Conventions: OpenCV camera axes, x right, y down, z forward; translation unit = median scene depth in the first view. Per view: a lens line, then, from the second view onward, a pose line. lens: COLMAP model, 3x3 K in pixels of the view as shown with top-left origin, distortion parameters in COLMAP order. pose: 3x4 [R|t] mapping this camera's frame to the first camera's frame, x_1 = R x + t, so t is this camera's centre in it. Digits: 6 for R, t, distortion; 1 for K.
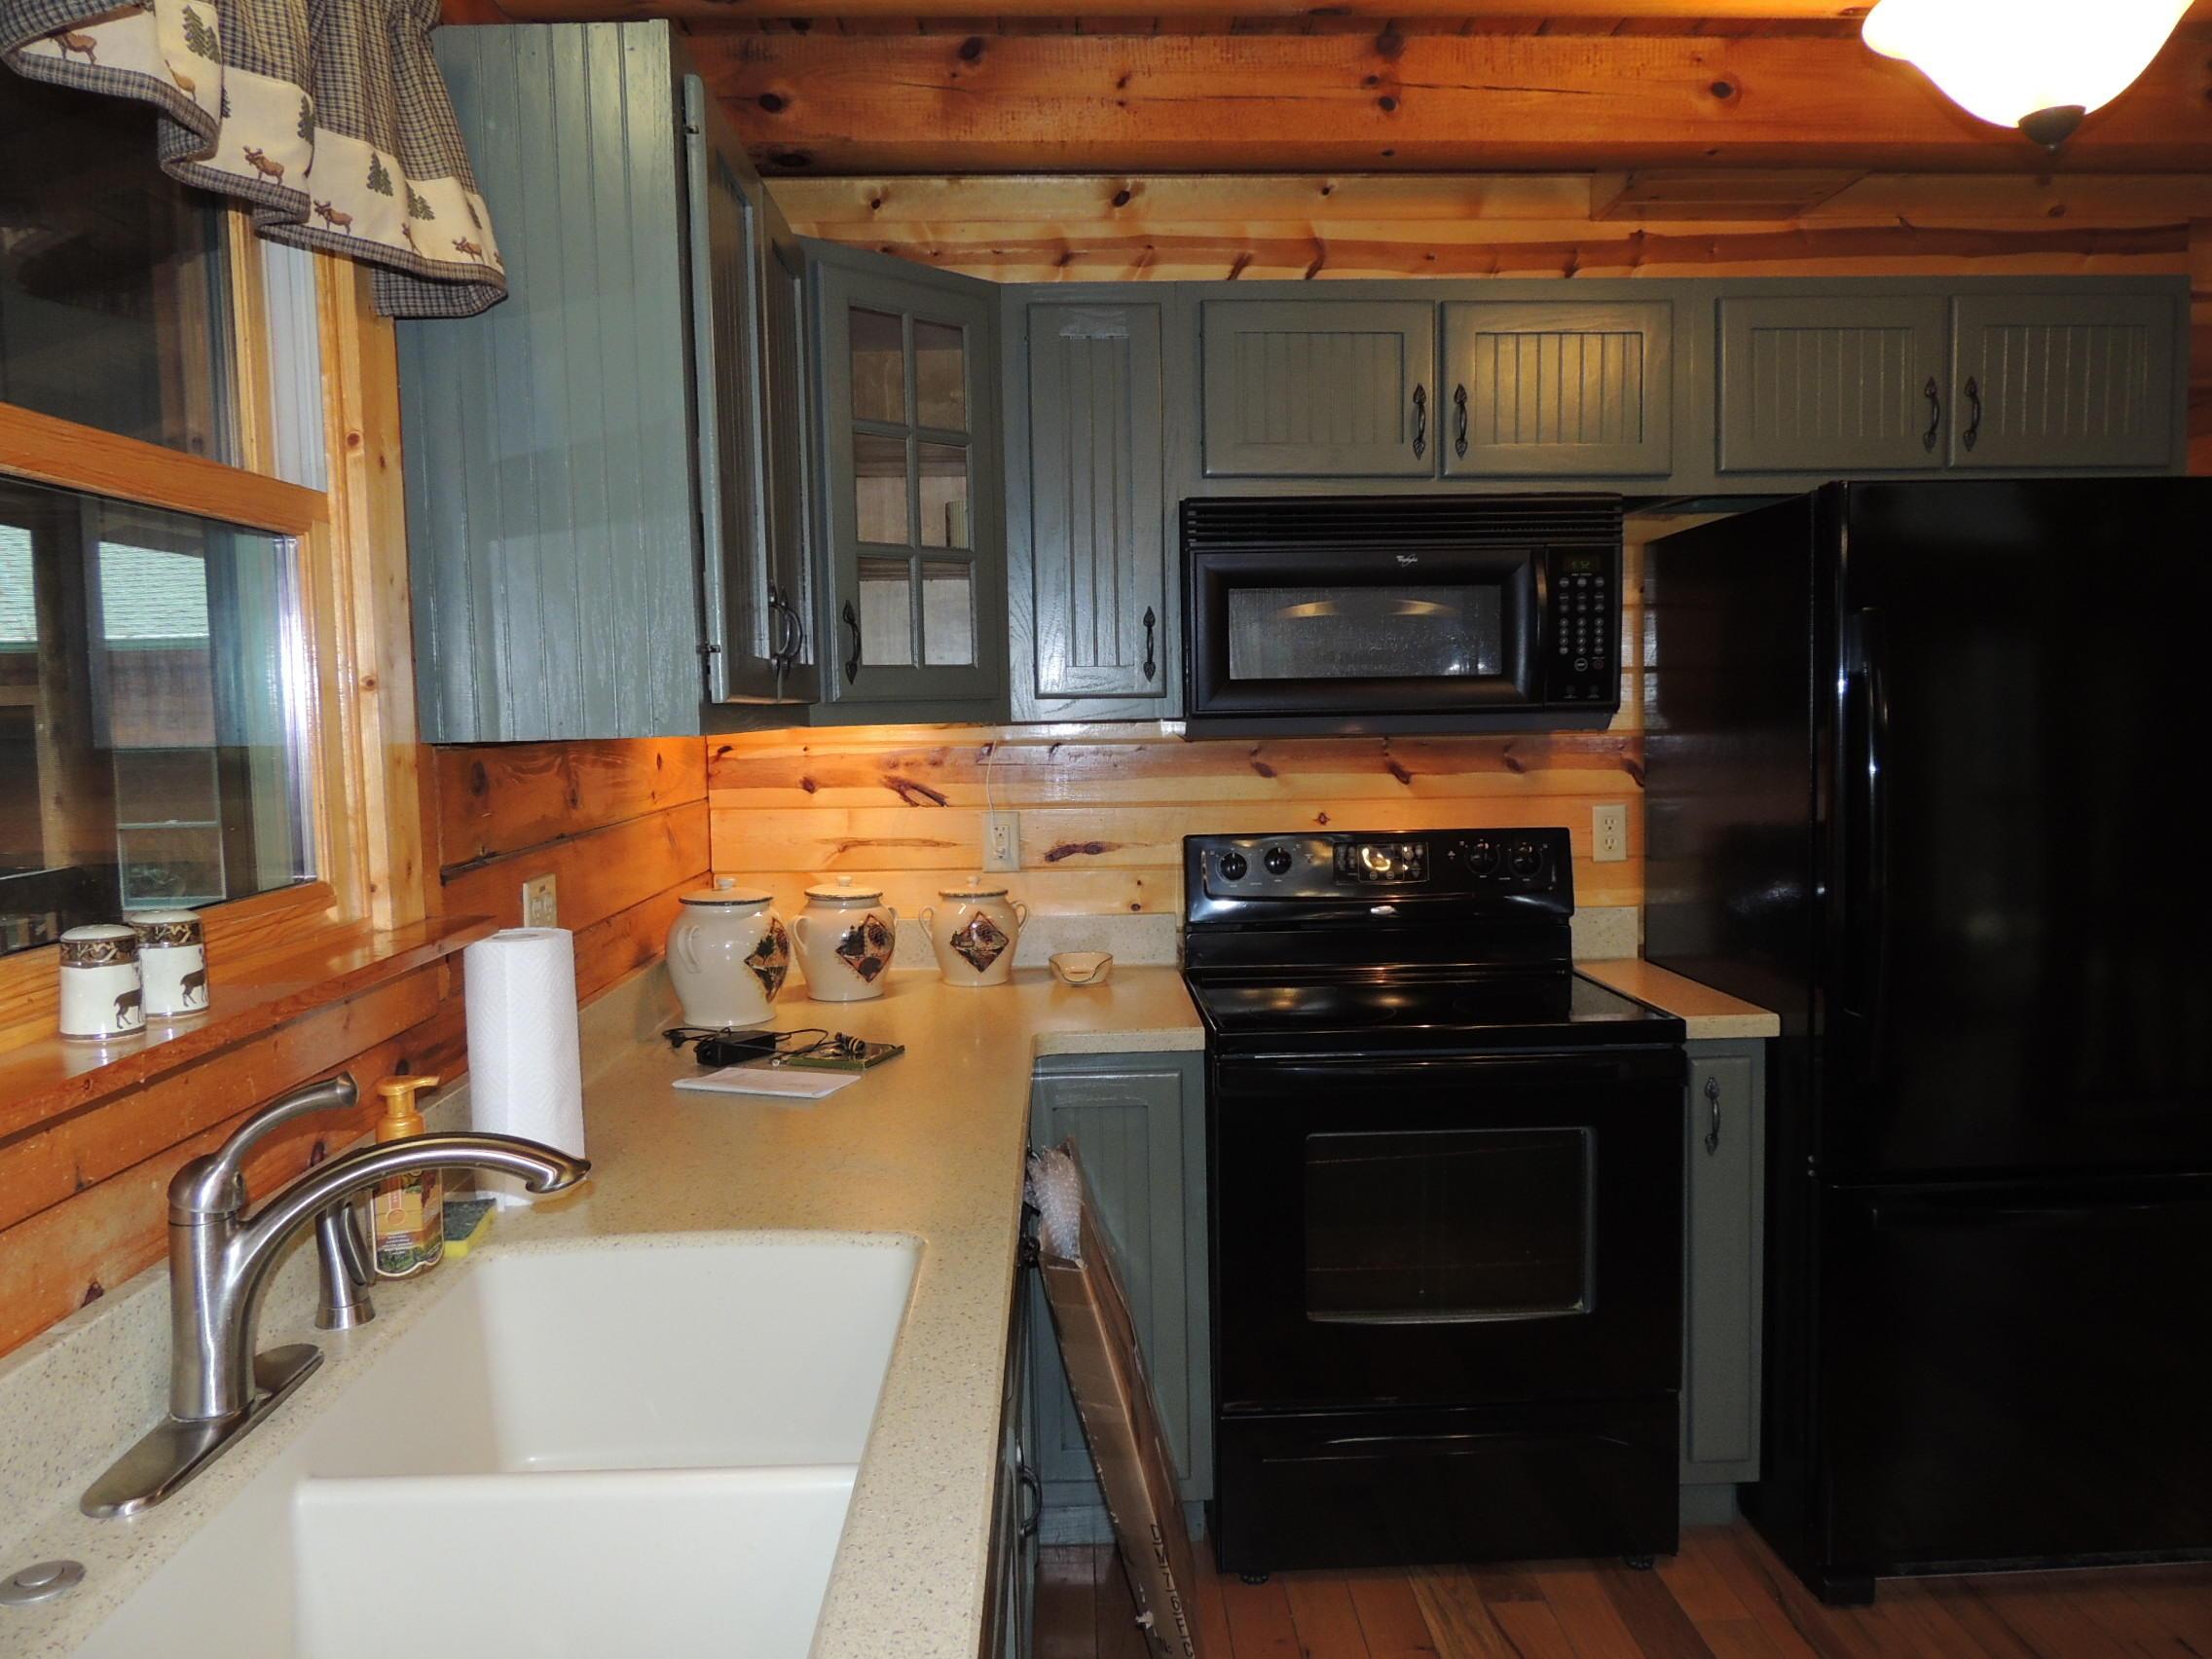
lens RADIAL K [[1574.8, 0, 1111.0], [0, 1574.8, 828.5], [0, 0, 1]] dist [-0.020796, 0.003700]
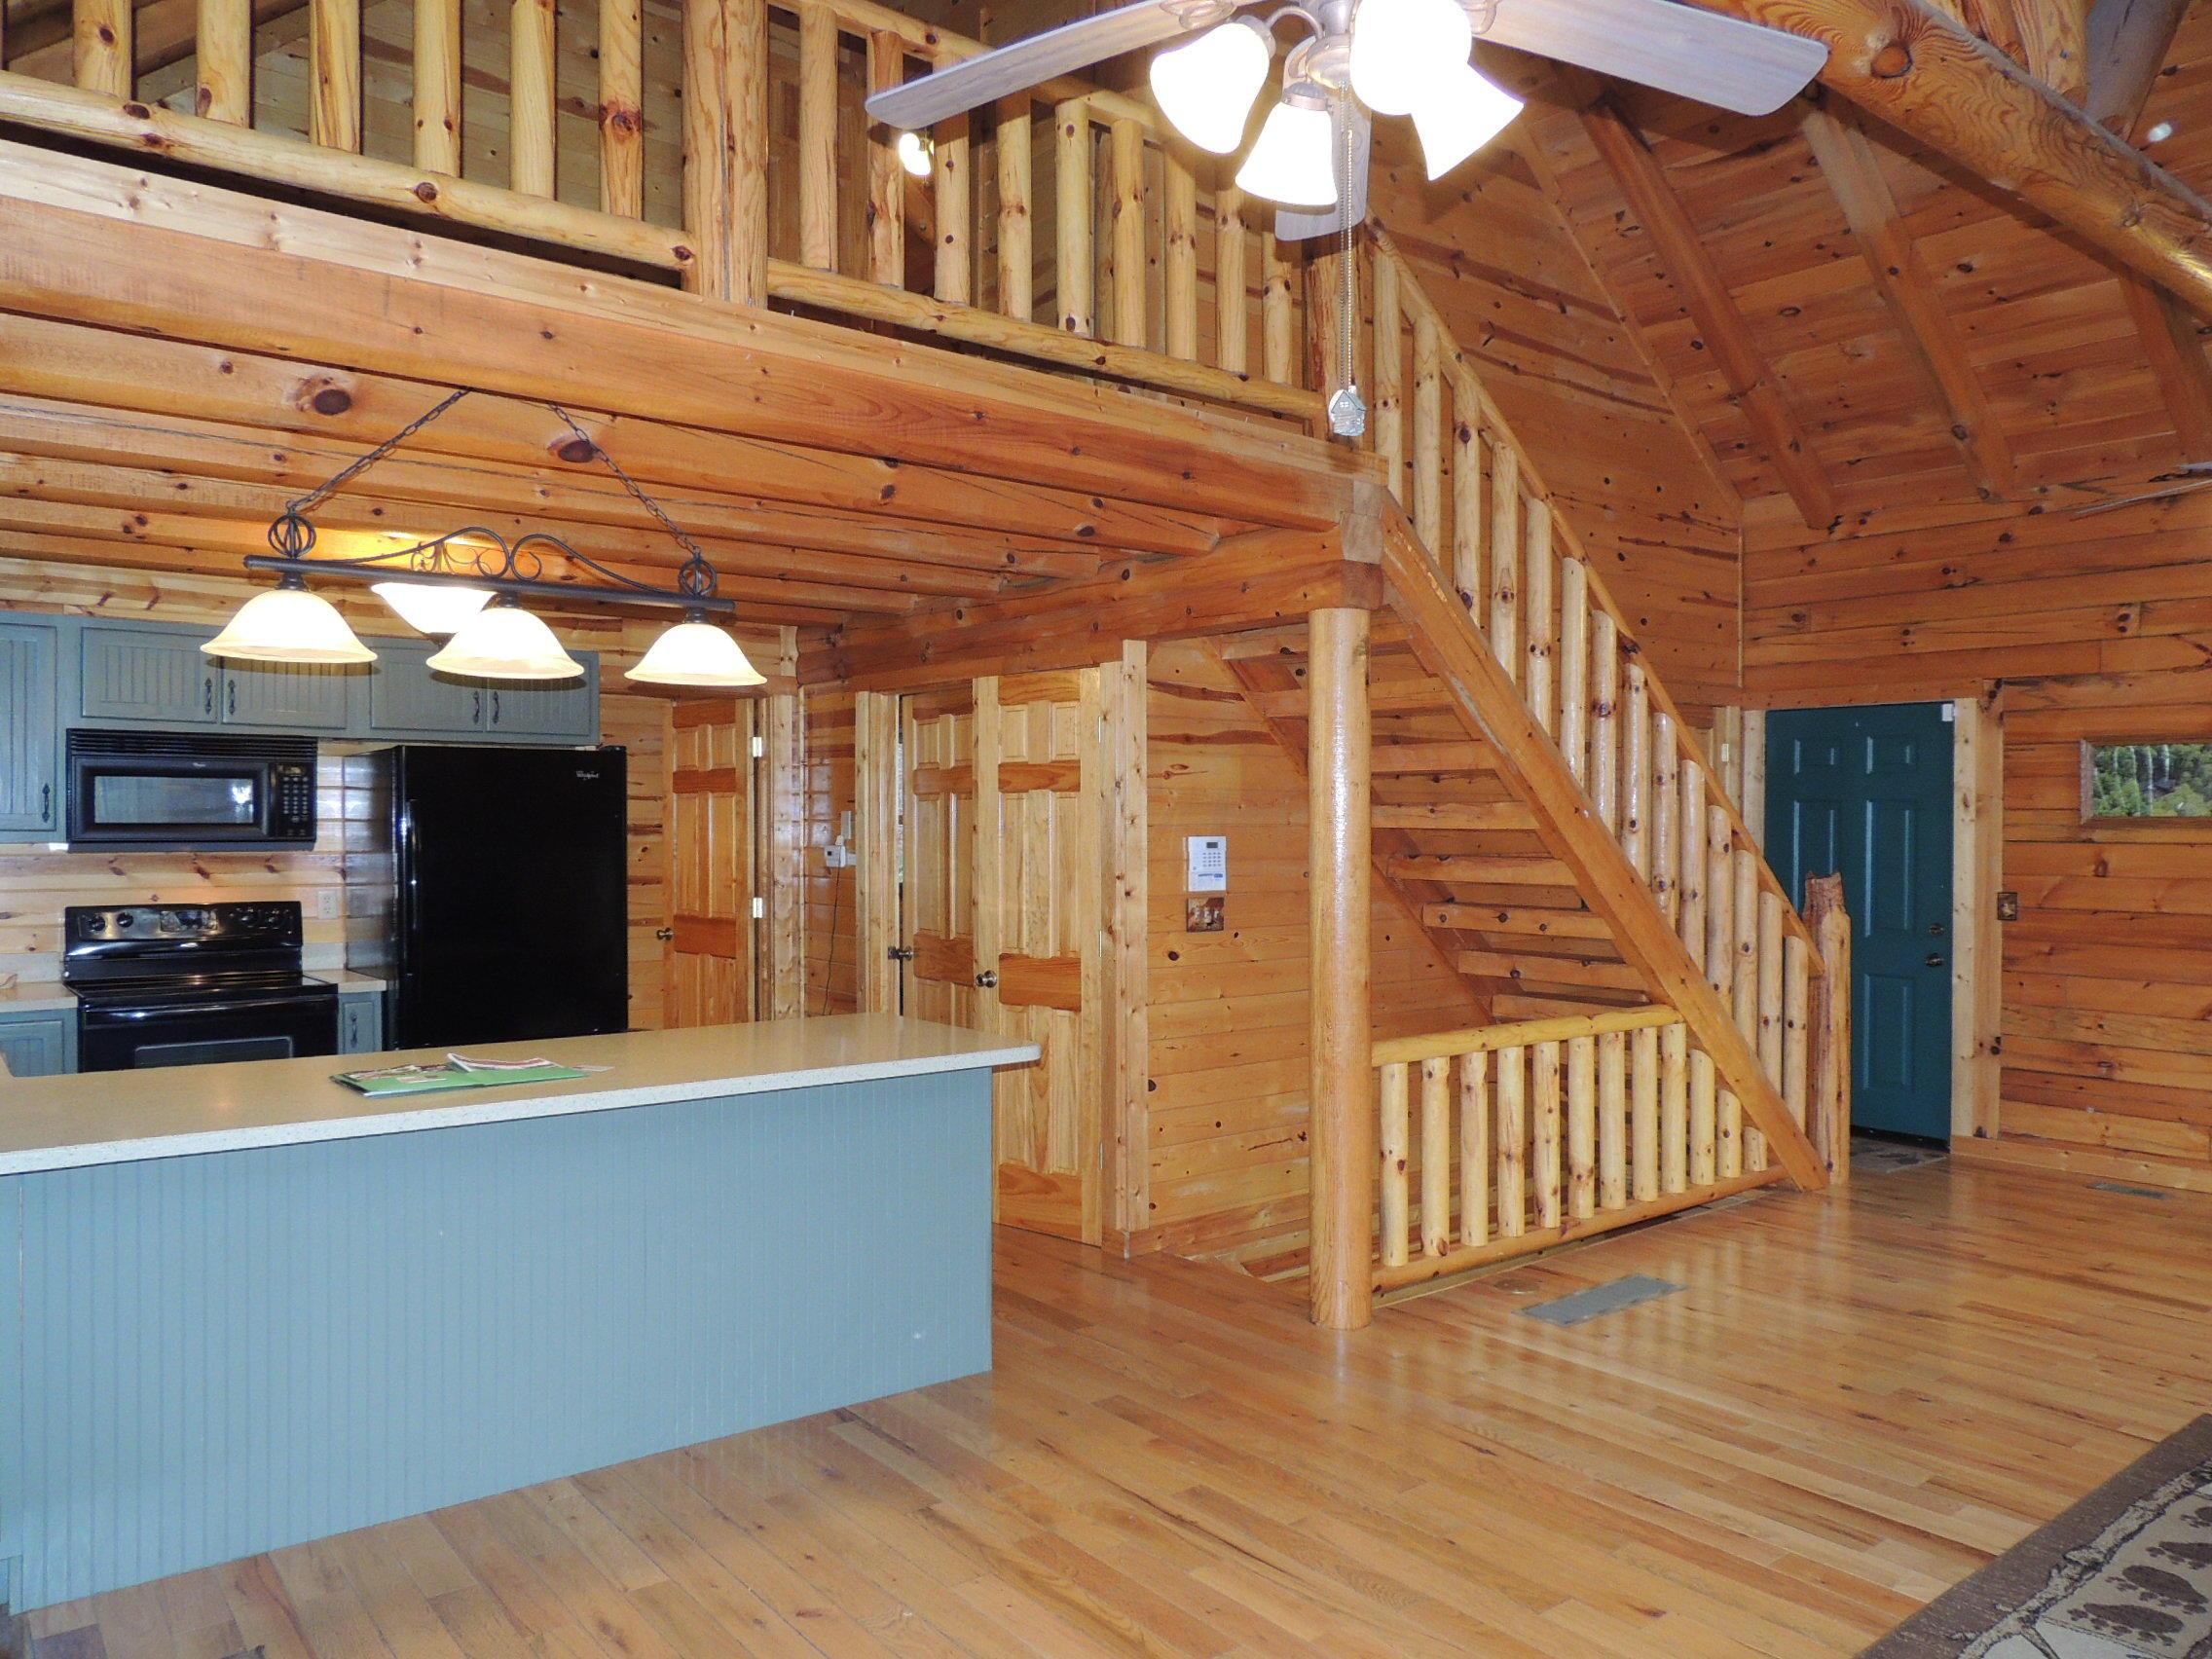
lens RADIAL K [[1574.8, 0, 1111.0], [0, 1574.8, 828.5], [0, 0, 1]] dist [-0.020796, 0.003700]
pose [[0.803769, 0.016267, 0.594719, -0.058343], [0.032554, 0.996926, -0.071265, 0.083525], [-0.594050, 0.076642, 0.800769, -1.190627]]
